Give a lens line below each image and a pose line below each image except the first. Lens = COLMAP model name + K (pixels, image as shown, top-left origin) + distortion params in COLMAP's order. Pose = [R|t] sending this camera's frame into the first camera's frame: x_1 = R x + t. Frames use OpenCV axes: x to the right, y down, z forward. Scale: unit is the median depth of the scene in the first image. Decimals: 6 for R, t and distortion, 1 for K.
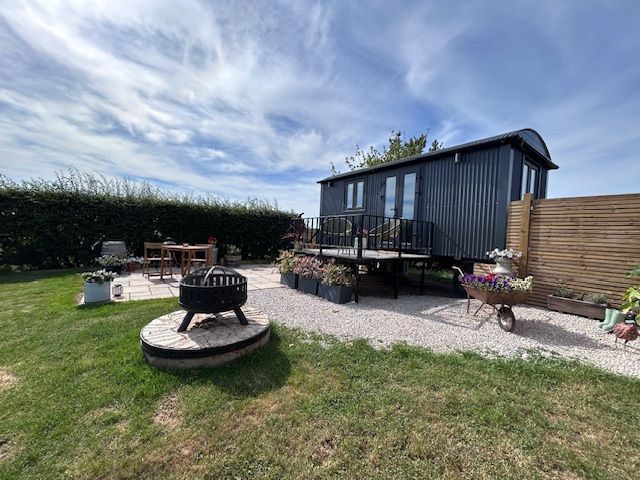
lens RADIAL K [[256.8, 0, 317.1], [0, 256.8, 240.8], [0, 0, 1]] dist [-0.001123, 0.000007]
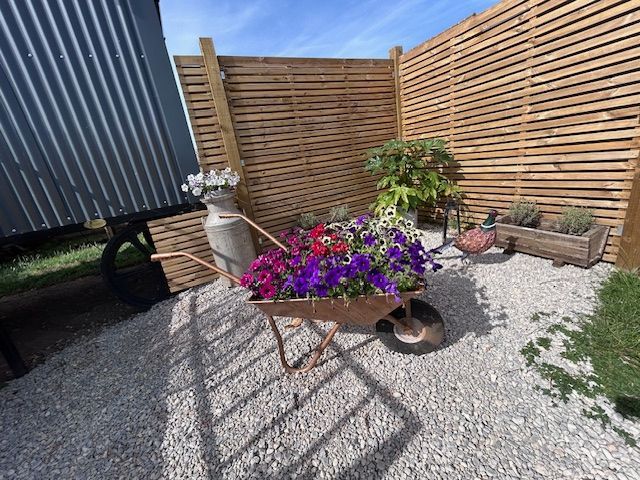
lens RADIAL K [[256.8, 0, 317.1], [0, 256.8, 240.8], [0, 0, 1]] dist [-0.001123, 0.000007]
pose [[0.142292, -0.368663, 0.918608, 0.220483], [0.175062, 0.922794, 0.343226, 0.017262], [-0.974221, 0.111976, 0.195845, 0.552869]]
